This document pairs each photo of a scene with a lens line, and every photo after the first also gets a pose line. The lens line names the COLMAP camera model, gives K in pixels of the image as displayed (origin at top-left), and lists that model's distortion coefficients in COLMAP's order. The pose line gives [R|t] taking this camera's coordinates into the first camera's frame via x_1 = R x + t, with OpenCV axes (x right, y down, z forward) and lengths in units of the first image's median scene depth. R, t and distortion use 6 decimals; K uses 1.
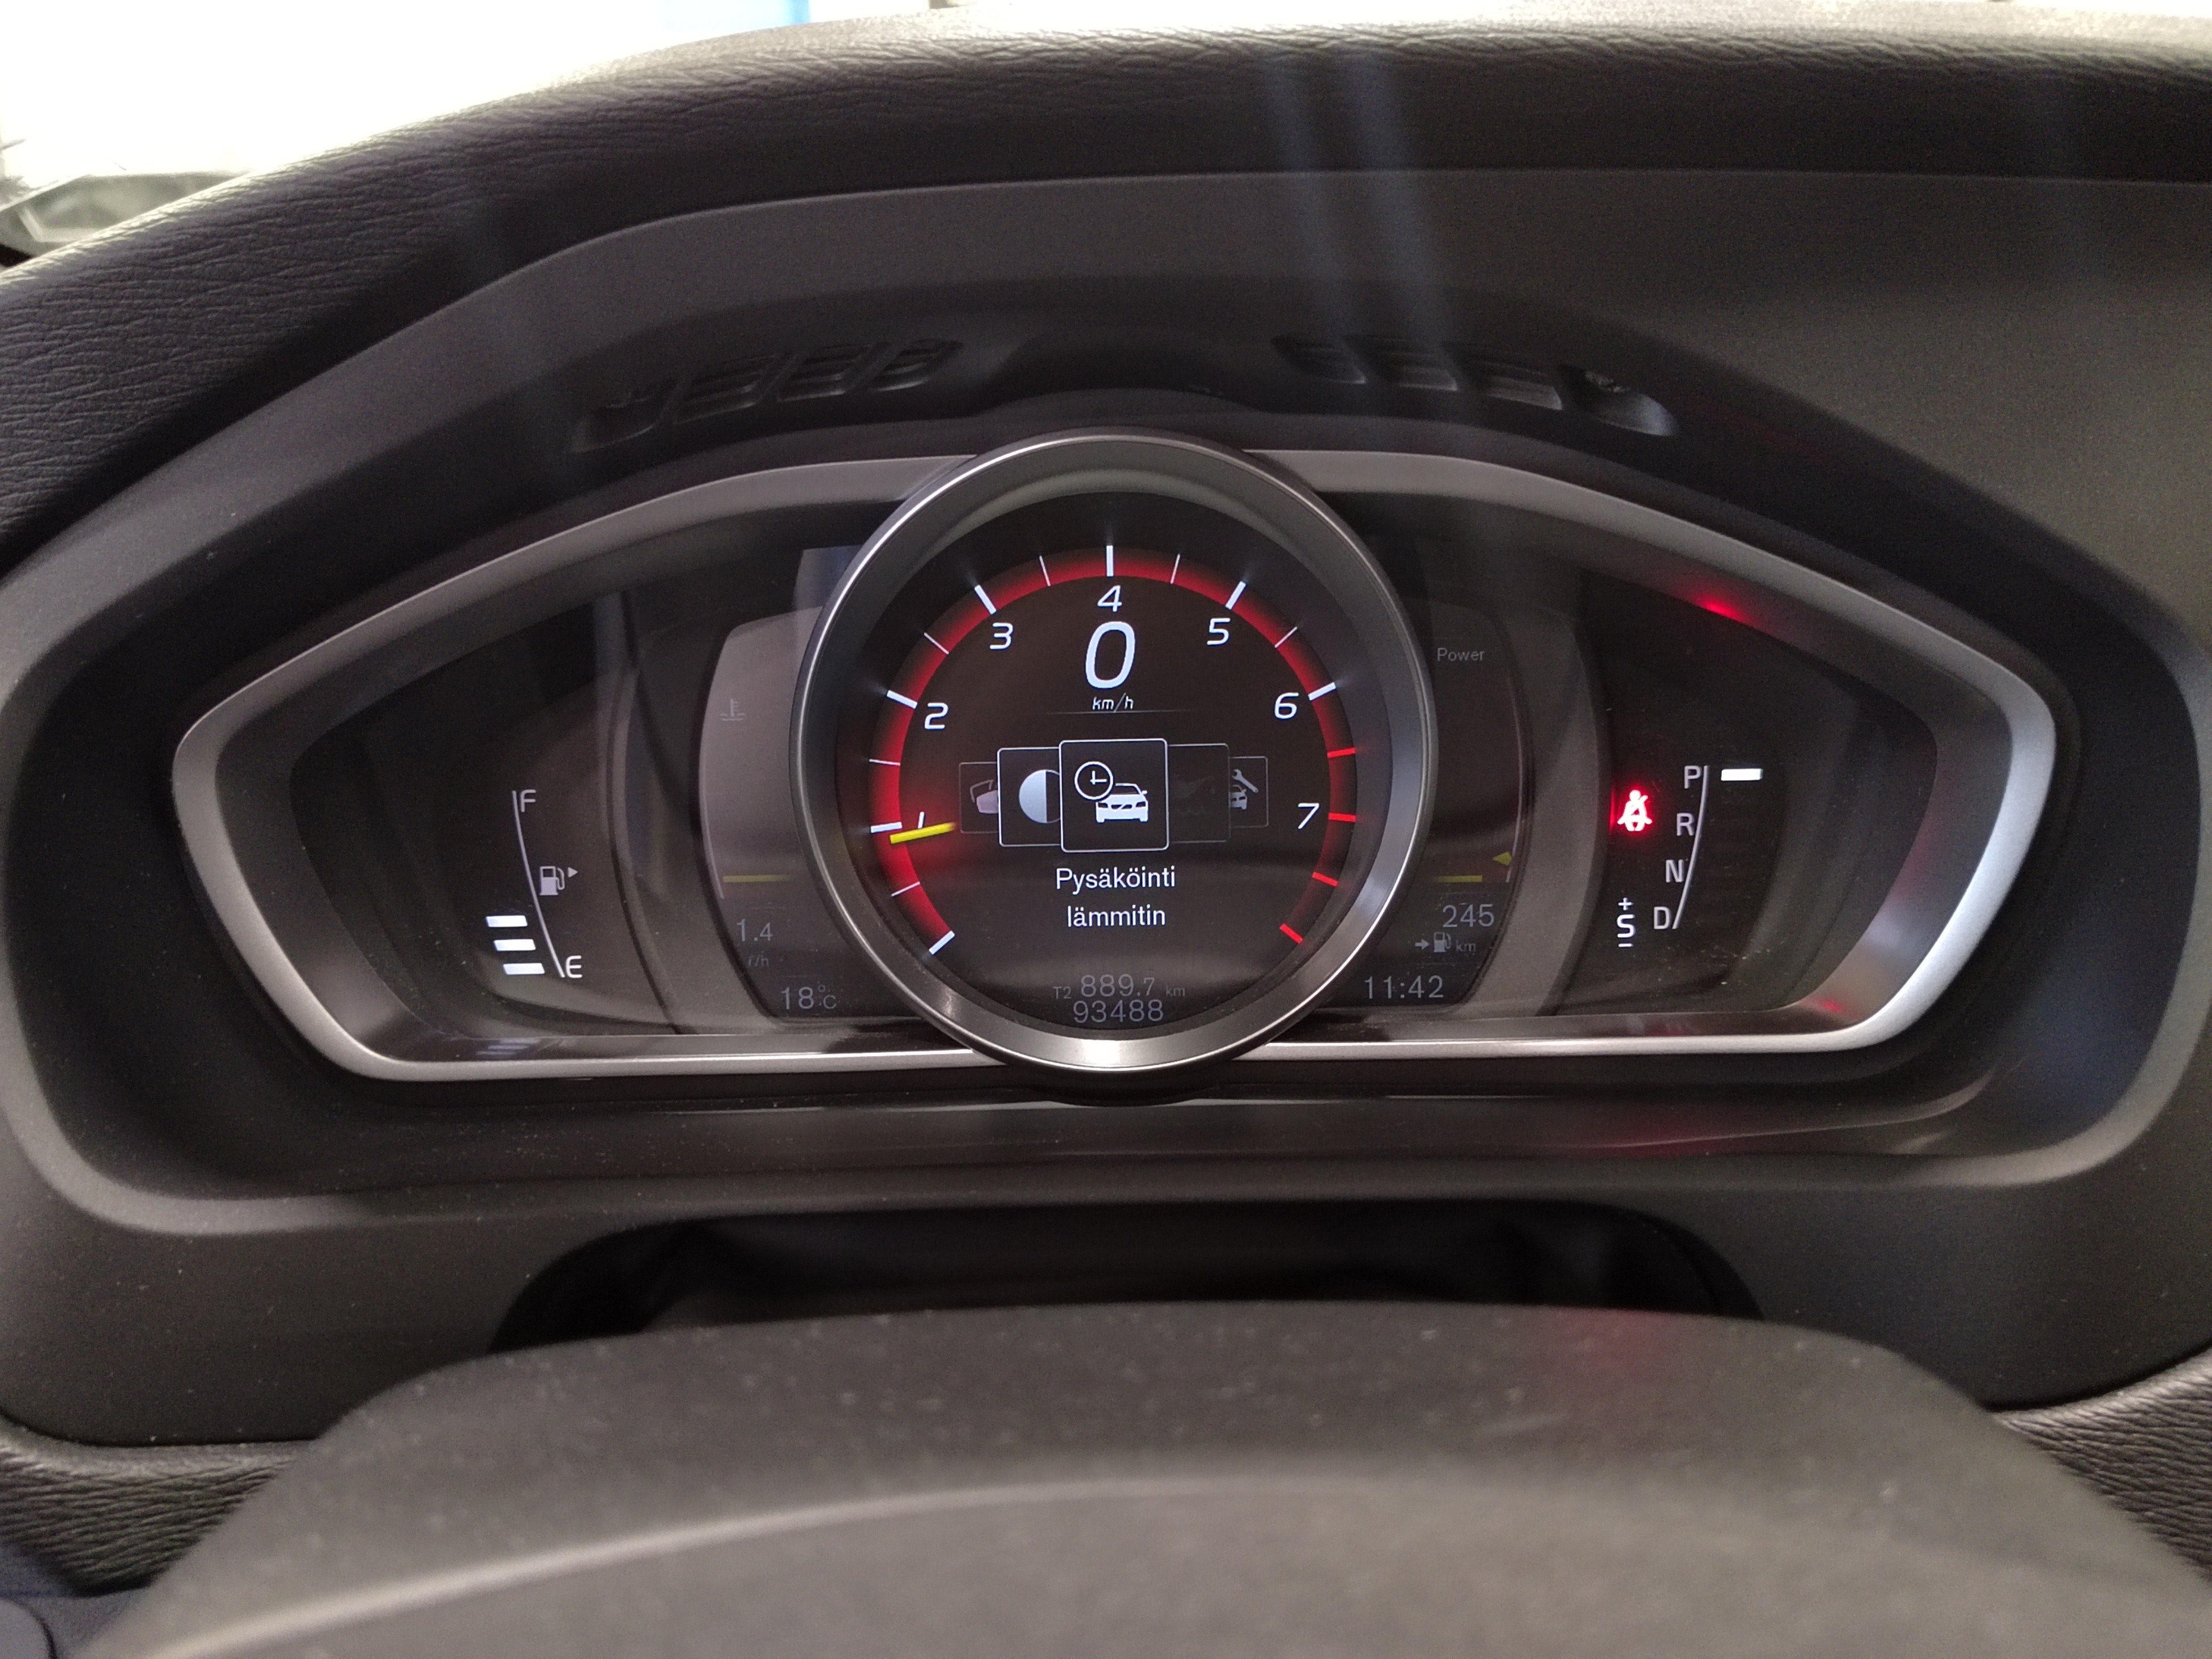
lens RADIAL K [[1829.5, 0, 1106.1], [0, 1829.5, 833.8], [0, 0, 1]] dist [0.072058, -0.094886]
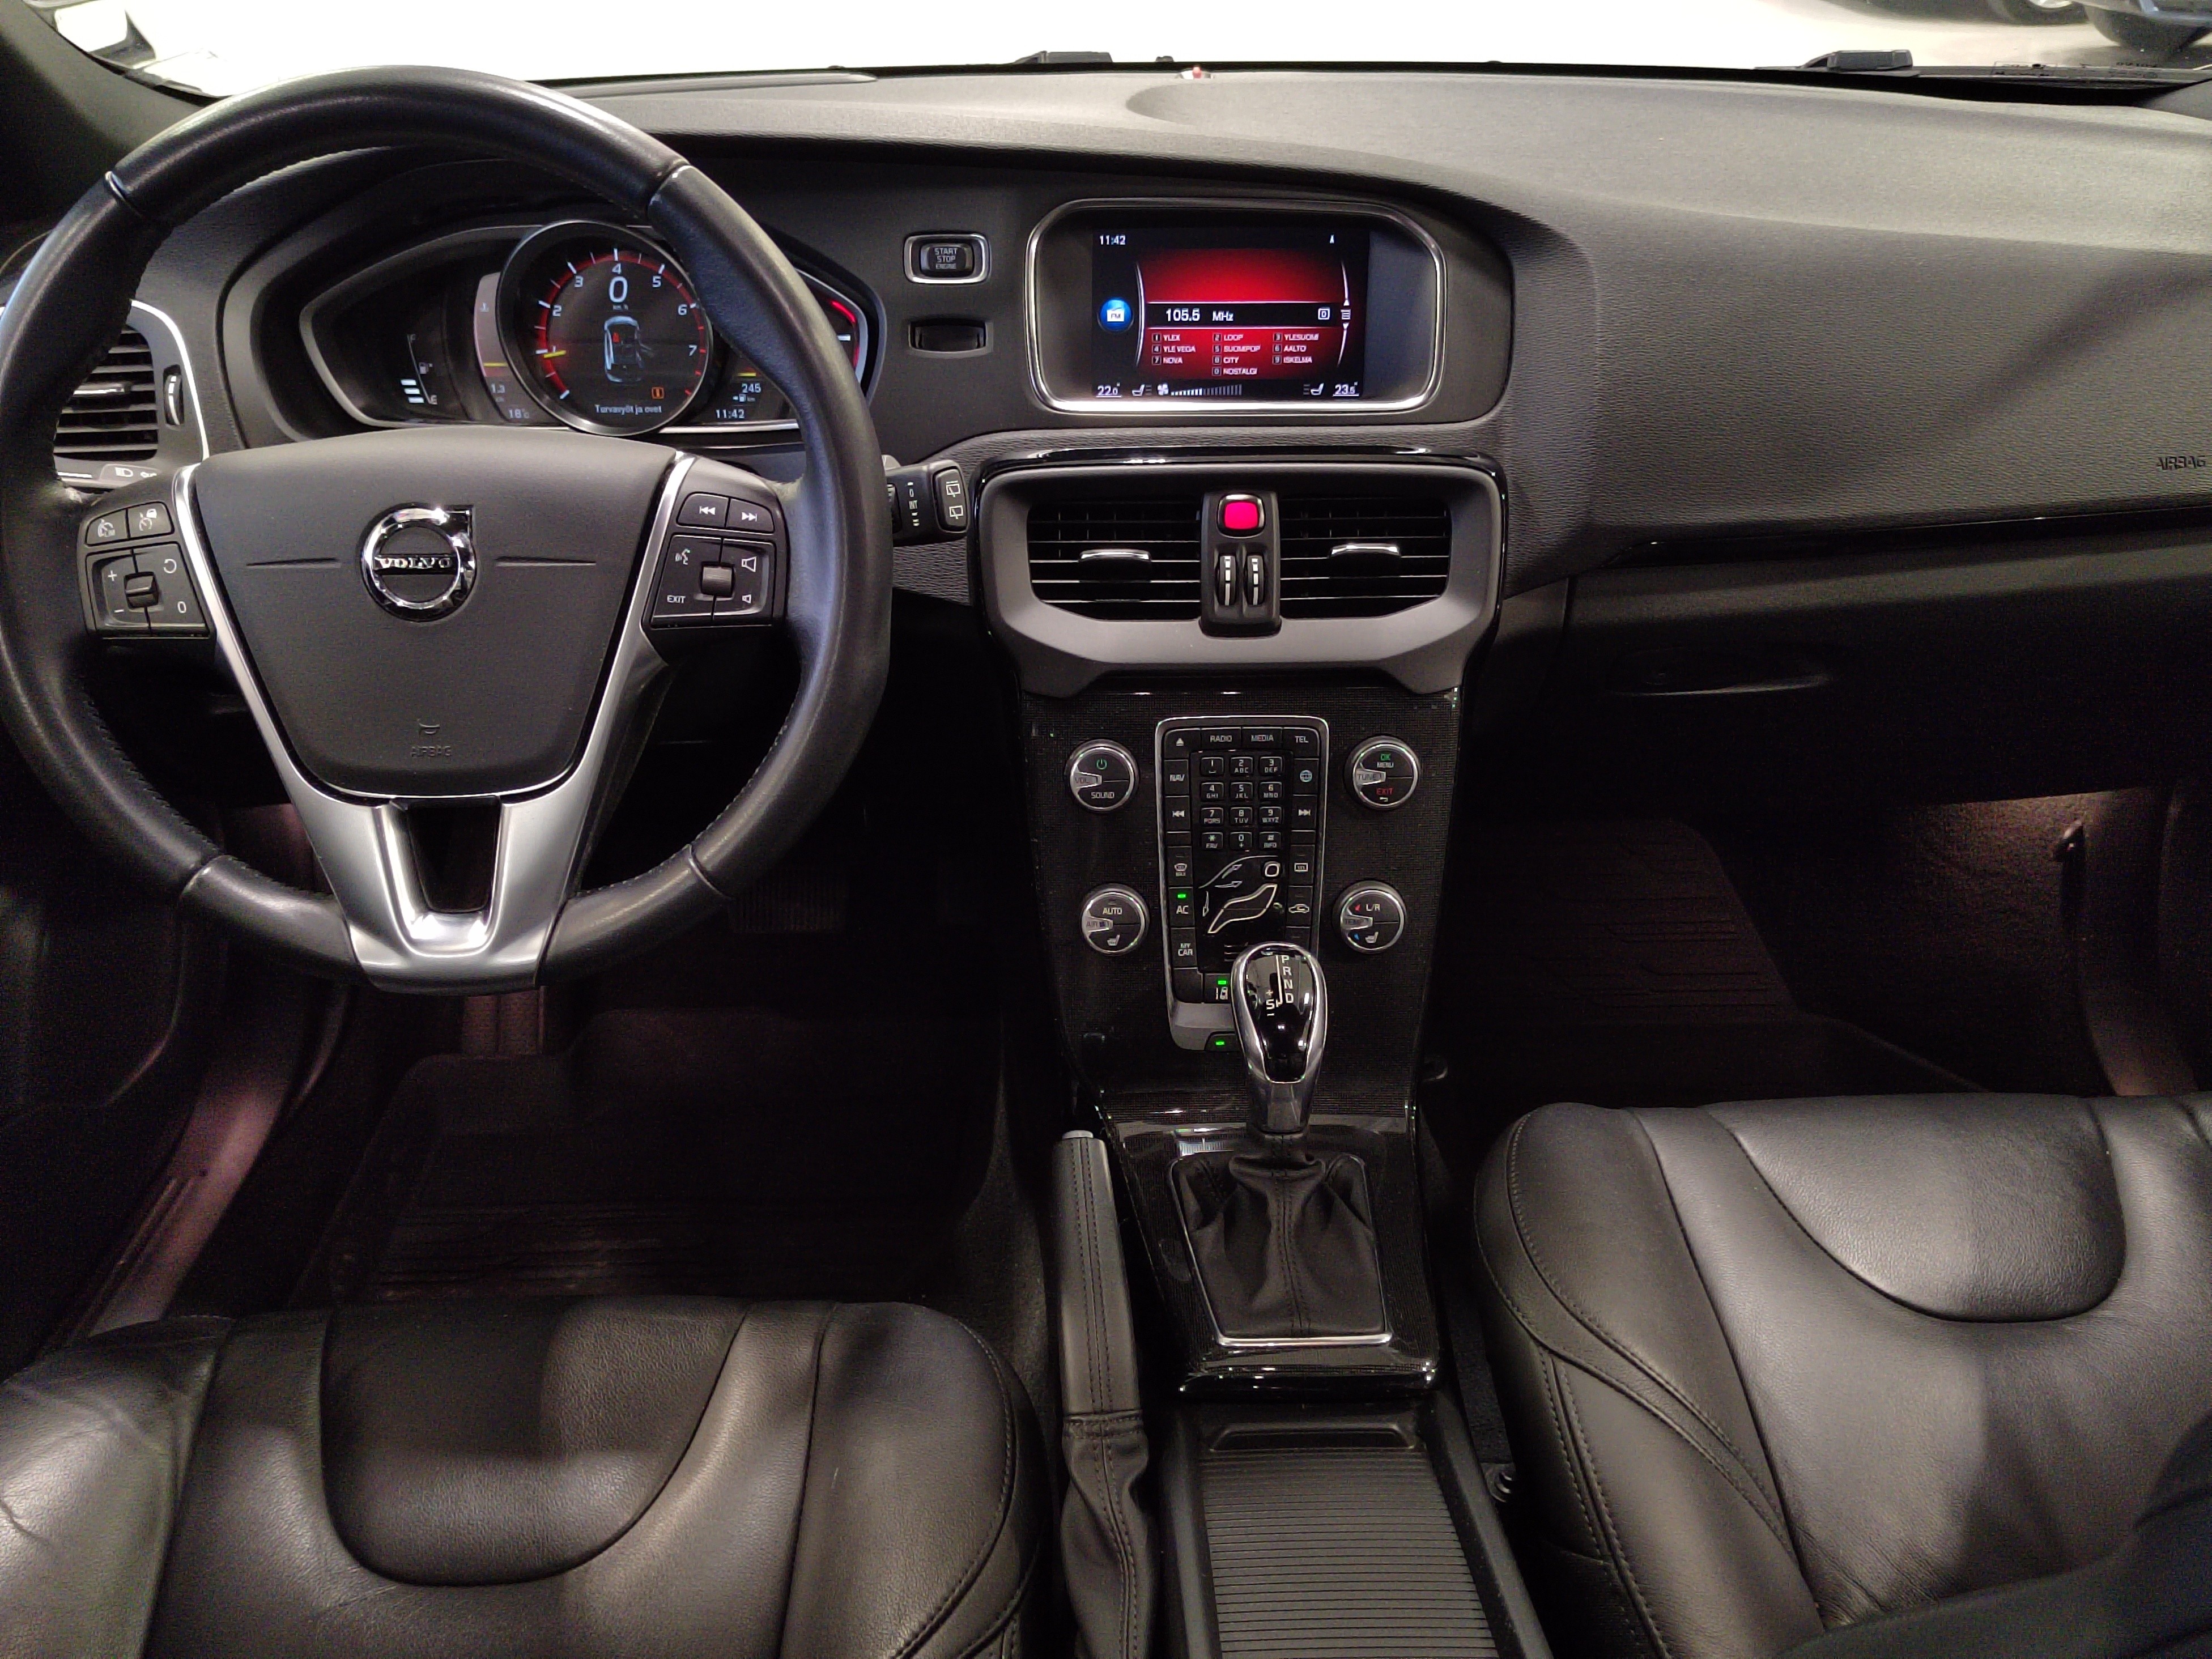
lens RADIAL K [[1829.5, 0, 1106.1], [0, 1829.5, 833.8], [0, 0, 1]] dist [0.072058, -0.094886]
pose [[0.999632, 0.007903, 0.025937, 0.842670], [-0.012933, 0.979726, 0.199926, 0.178977], [-0.023831, -0.200188, 0.979468, -2.424305]]
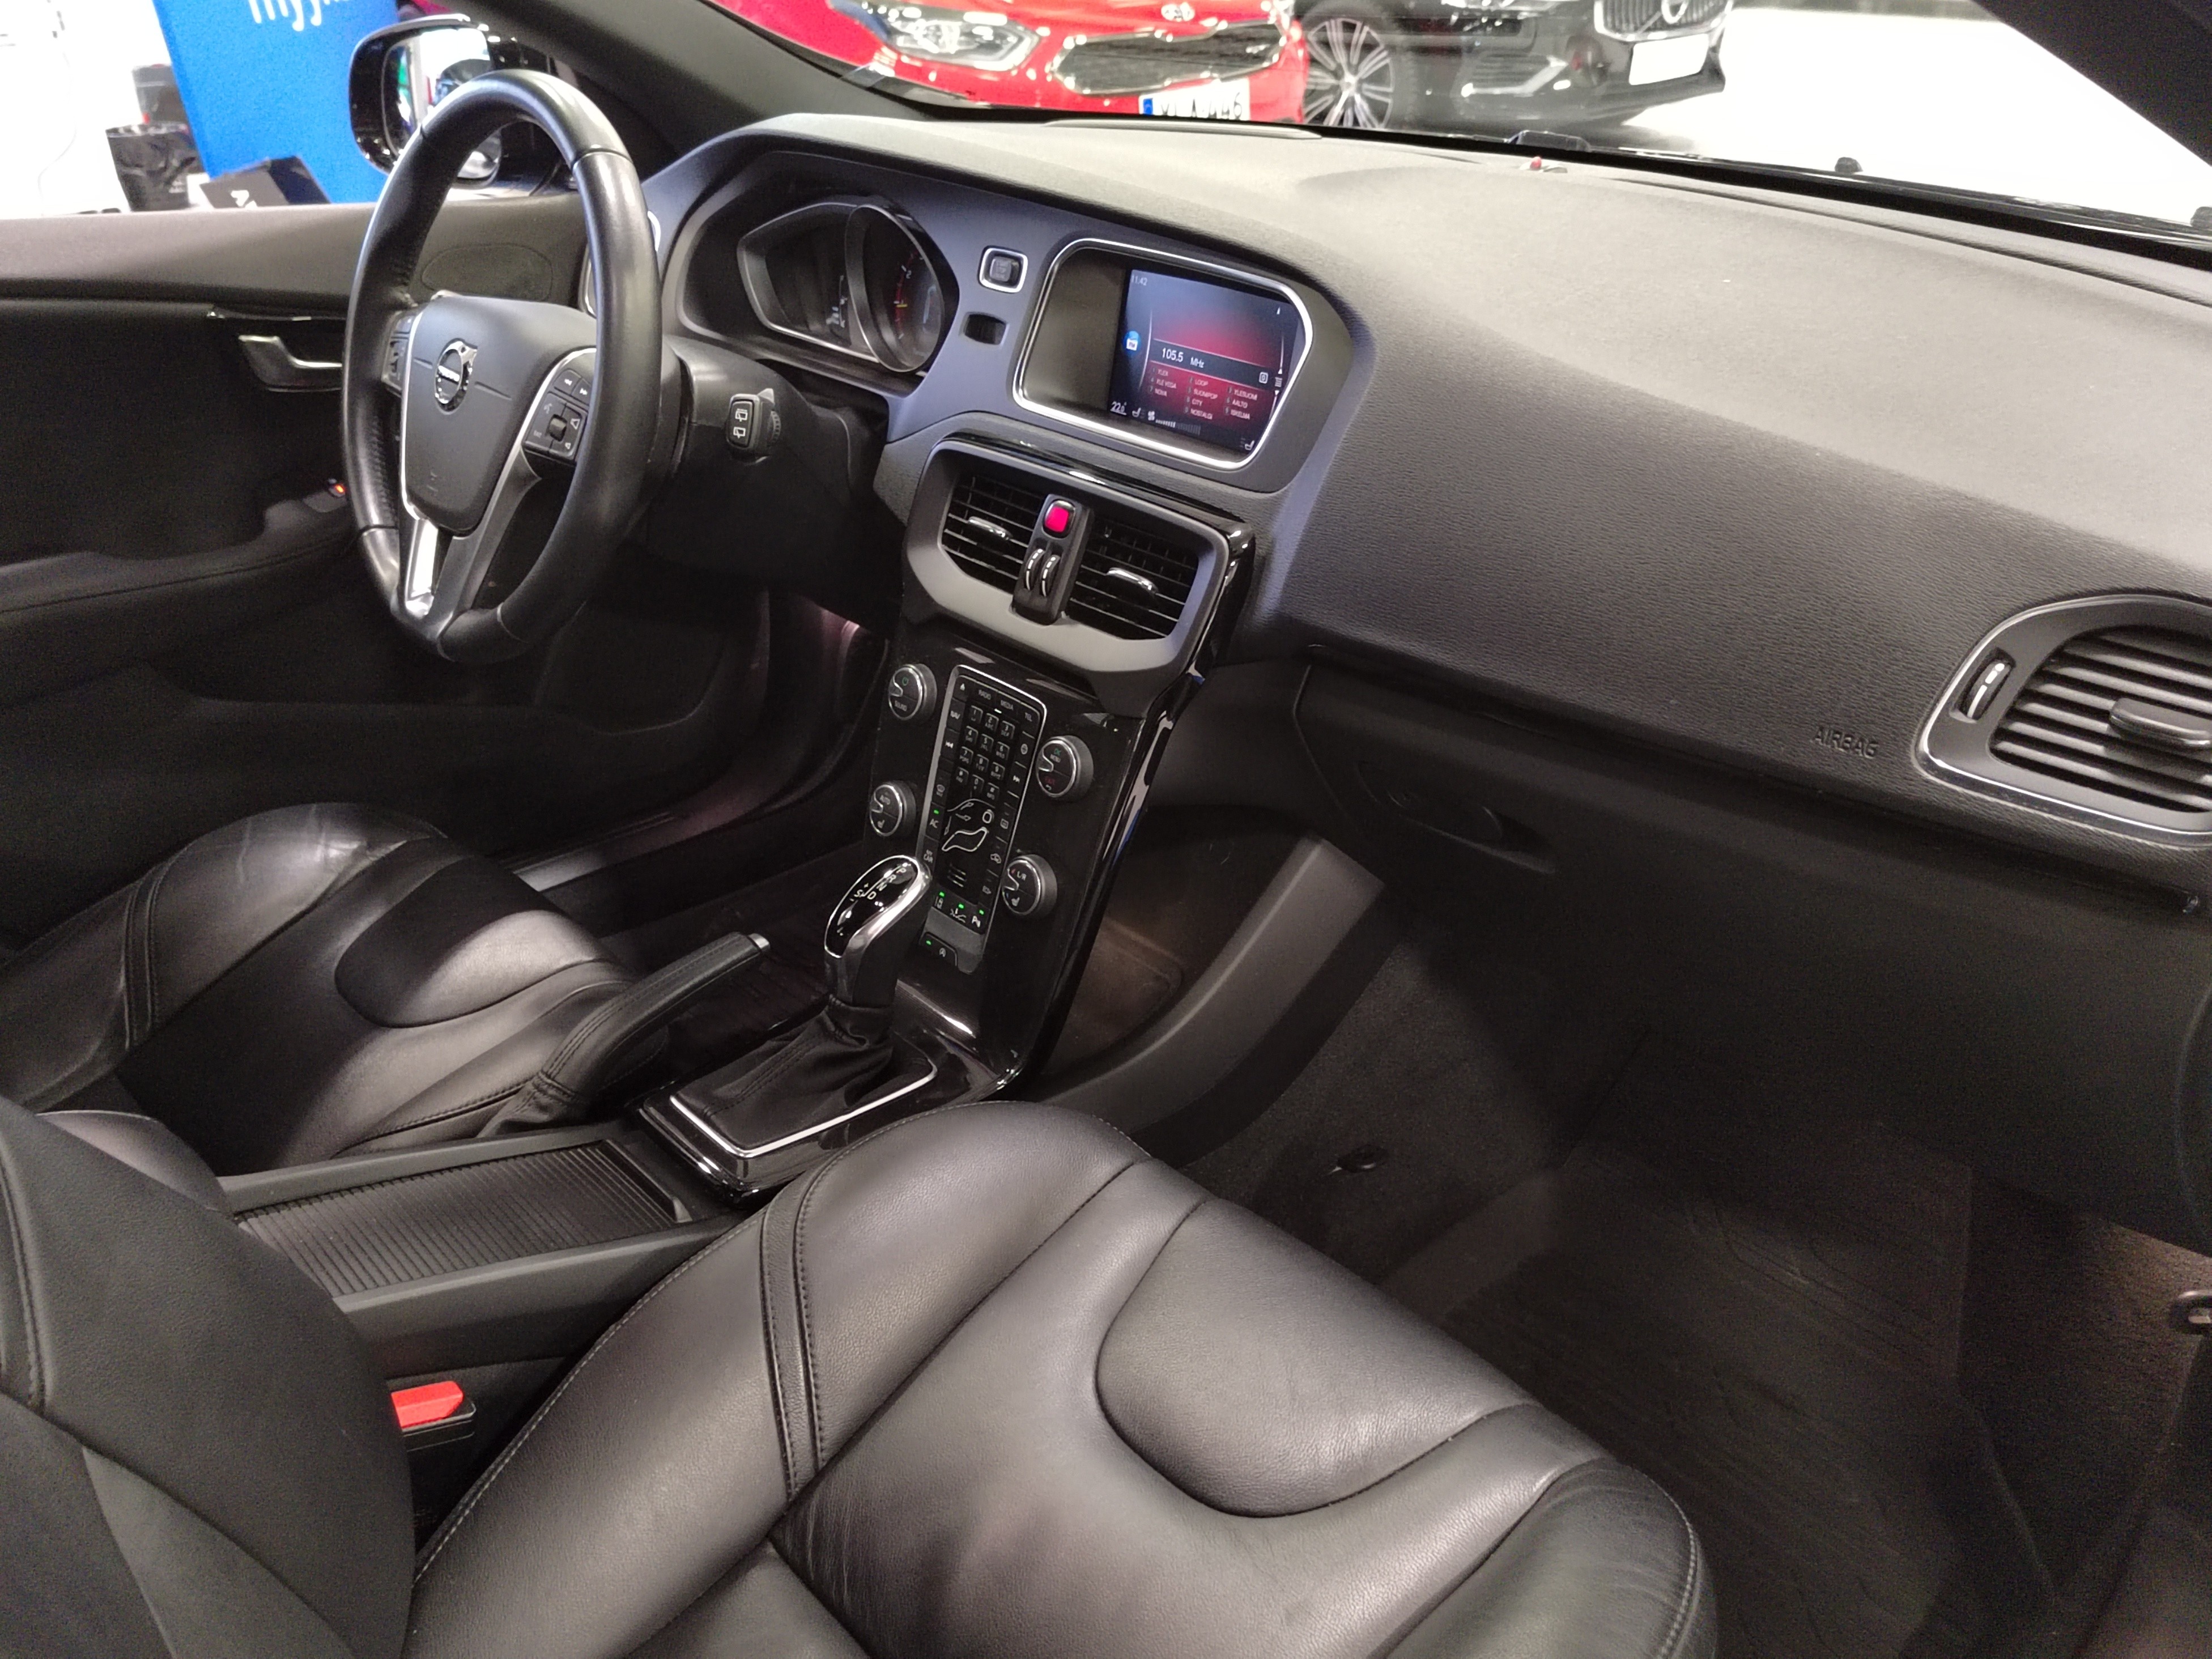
lens RADIAL K [[1829.5, 0, 1106.1], [0, 1829.5, 833.8], [0, 0, 1]] dist [0.072058, -0.094886]
pose [[0.669366, 0.363994, -0.647656, 3.769182], [-0.235318, 0.930745, 0.279890, -0.185815], [0.704681, -0.034944, 0.708663, -1.783817]]
